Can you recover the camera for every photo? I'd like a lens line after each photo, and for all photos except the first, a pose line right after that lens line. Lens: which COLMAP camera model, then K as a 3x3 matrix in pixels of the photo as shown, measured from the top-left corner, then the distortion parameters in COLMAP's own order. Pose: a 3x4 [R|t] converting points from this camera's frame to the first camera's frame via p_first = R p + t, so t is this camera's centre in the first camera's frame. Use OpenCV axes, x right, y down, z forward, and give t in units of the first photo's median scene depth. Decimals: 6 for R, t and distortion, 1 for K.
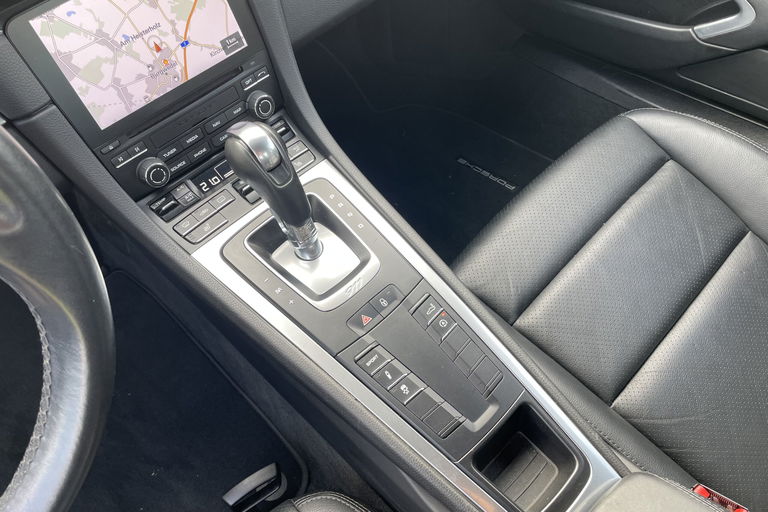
lens RADIAL K [[585.5, 0, 380.9], [0, 585.5, 286.3], [0, 0, 1]] dist [0.077282, -0.112996]
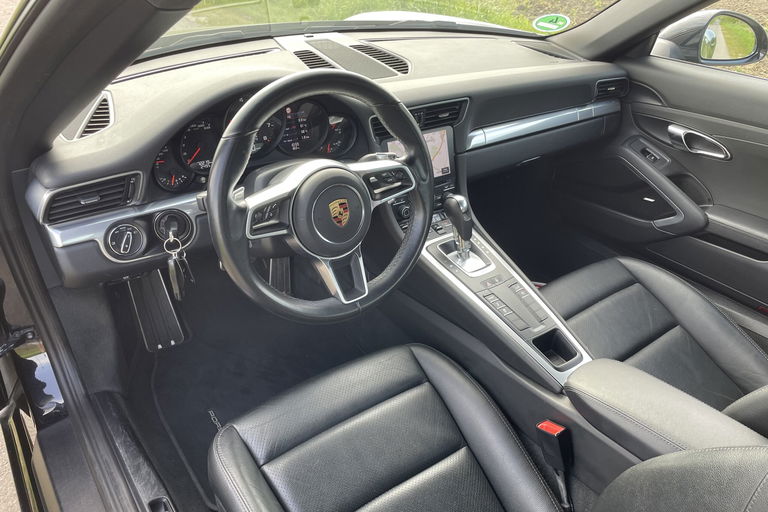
lens RADIAL K [[585.5, 0, 380.9], [0, 585.5, 286.3], [0, 0, 1]] dist [0.077282, -0.112996]
pose [[0.980872, 0.190932, -0.037889, -0.331146], [-0.192338, 0.920721, -0.339527, 0.873389], [-0.029941, 0.340320, 0.939833, -1.052832]]
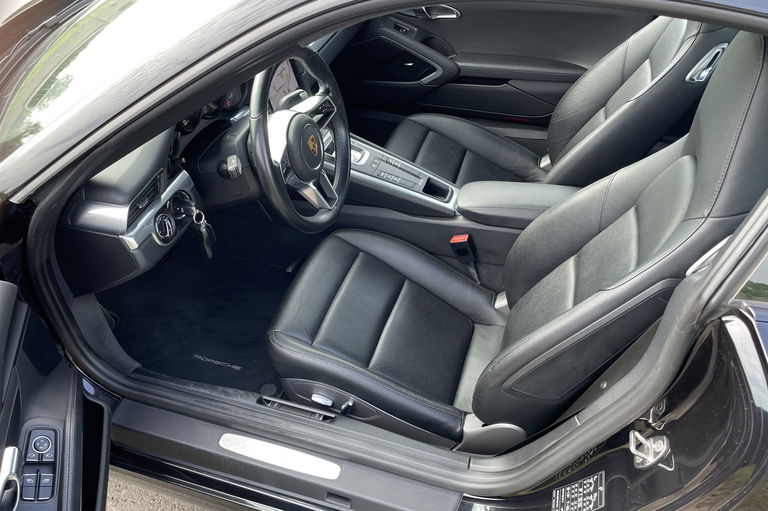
lens RADIAL K [[646.9, 0, 339.9], [0, 646.9, 299.1], [0, 0, 1]] dist [0.106301, -0.141055]
pose [[0.898417, -0.239572, 0.368039, -1.500061], [0.315908, 0.934736, -0.162700, 1.135333], [-0.305041, 0.262439, 0.915465, -1.731624]]
